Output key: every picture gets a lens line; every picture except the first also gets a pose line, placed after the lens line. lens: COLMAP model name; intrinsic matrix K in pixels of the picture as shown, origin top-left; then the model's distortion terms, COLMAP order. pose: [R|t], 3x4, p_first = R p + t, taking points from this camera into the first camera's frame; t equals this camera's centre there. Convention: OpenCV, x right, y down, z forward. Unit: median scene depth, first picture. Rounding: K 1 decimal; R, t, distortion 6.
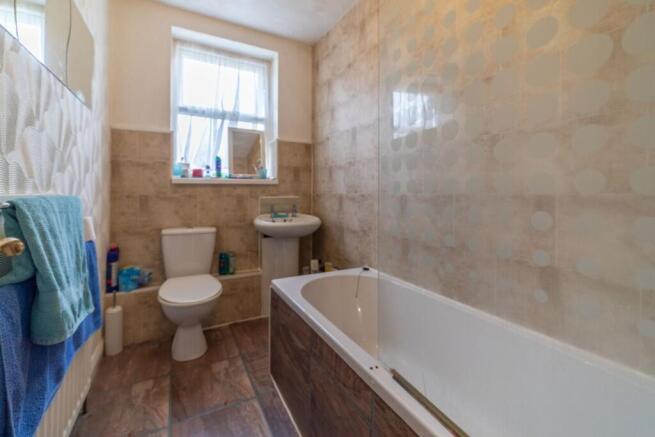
lens RADIAL K [[263.4, 0, 316.0], [0, 263.4, 188.1], [0, 0, 1]] dist [0.000399, -0.000149]
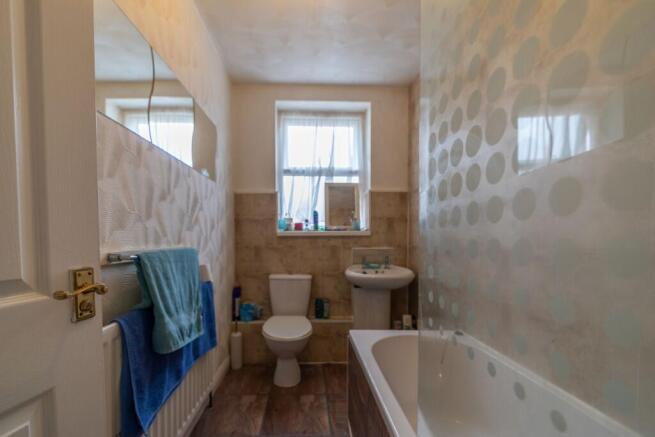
lens RADIAL K [[259.6, 0, 325.5], [0, 259.6, 242.9], [0, 0, 1]] dist [-0.001308, -0.000101]
pose [[0.904296, 0.006443, -0.426857, 0.154218], [0.005660, 0.999617, 0.027080, -0.017795], [0.426868, -0.026904, 0.903913, 0.042608]]
